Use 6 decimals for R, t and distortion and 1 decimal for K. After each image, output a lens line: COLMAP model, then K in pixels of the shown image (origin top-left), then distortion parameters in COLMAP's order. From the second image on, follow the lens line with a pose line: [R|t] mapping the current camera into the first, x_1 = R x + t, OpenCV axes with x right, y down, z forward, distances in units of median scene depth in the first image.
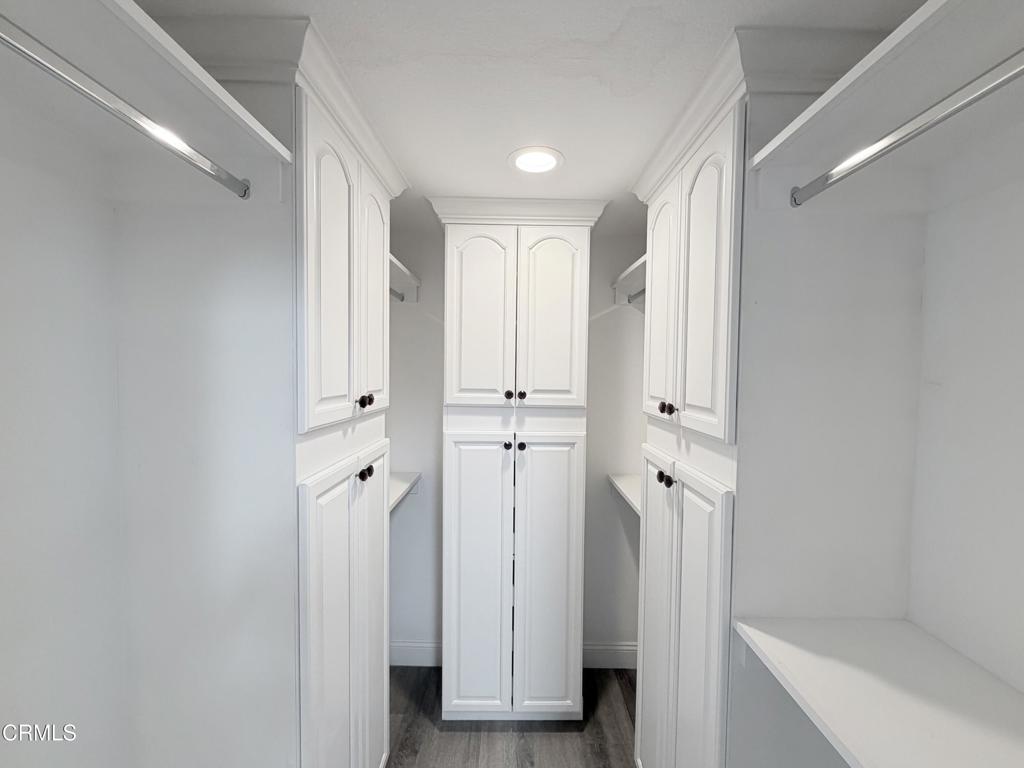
lens RADIAL K [[405.8, 0, 514.1], [0, 405.8, 388.5], [0, 0, 1]] dist [0.000063, 0.000126]
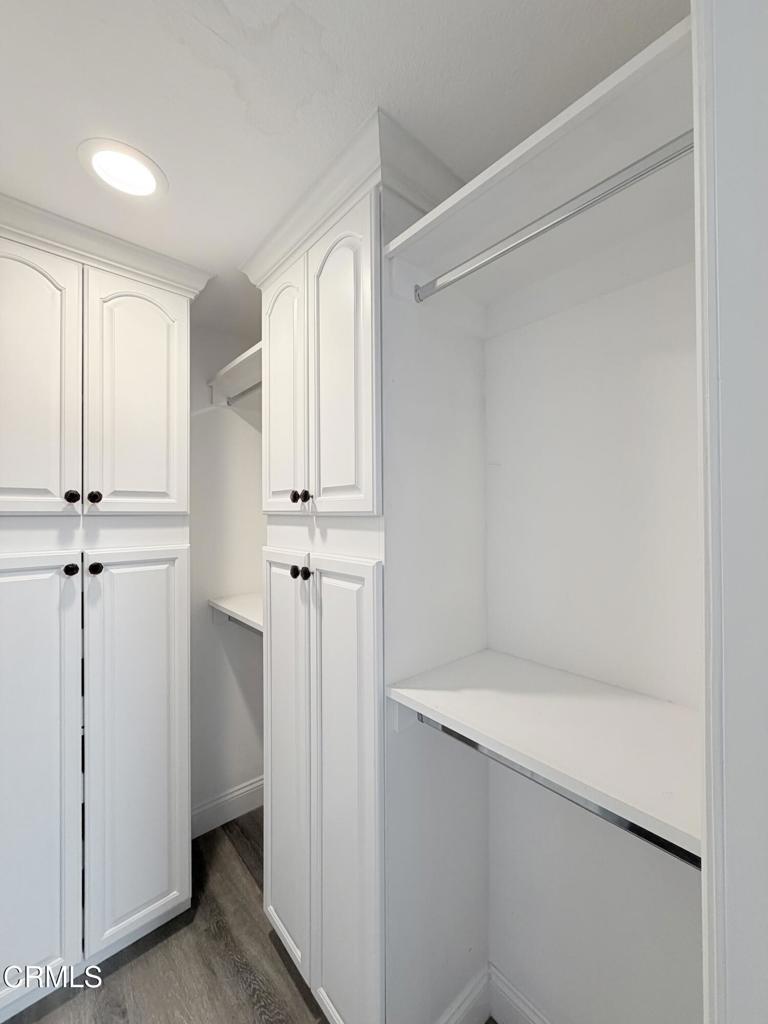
lens RADIAL K [[405.8, 0, 384.0], [0, 405.8, 512.0], [0, 0, 1]] dist [0.000063, 0.000126]
pose [[0.753392, -0.012896, 0.657445, -0.068671], [0.042826, 0.998647, -0.029487, 0.086145], [-0.656175, 0.050372, 0.752925, 0.119690]]
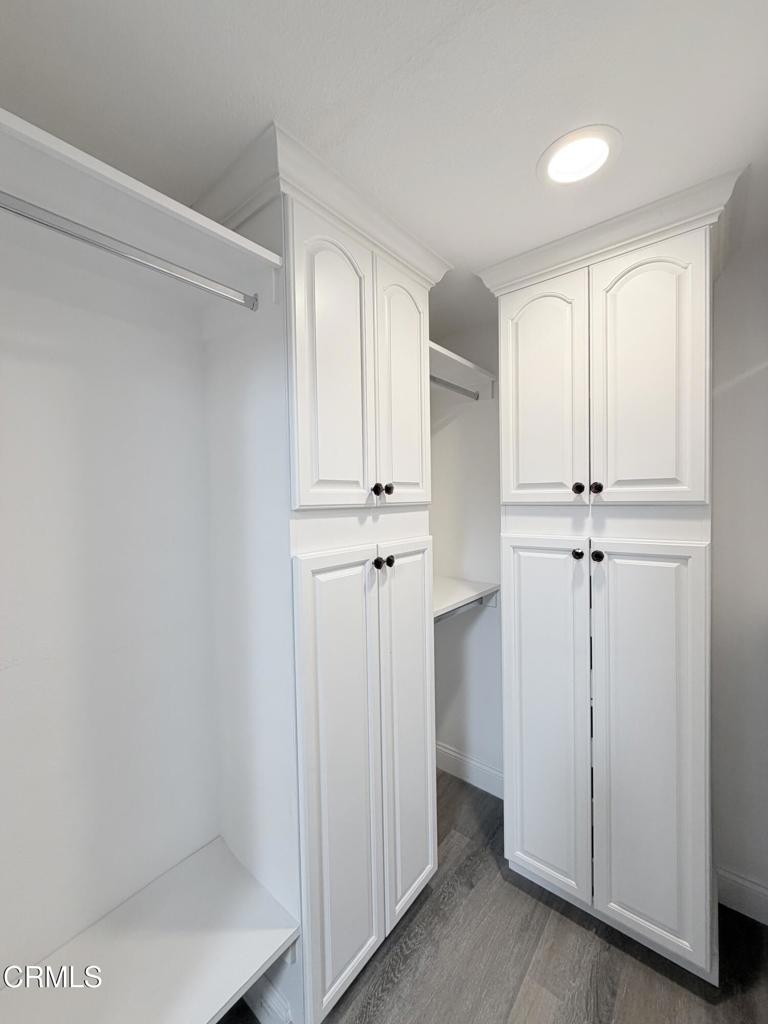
lens RADIAL K [[405.8, 0, 384.0], [0, 405.8, 512.0], [0, 0, 1]] dist [0.000063, 0.000126]
pose [[0.770960, -0.005900, -0.636856, 0.196041], [-0.000994, 0.999945, -0.010467, 0.069190], [0.636883, 0.008703, 0.770912, 0.169019]]
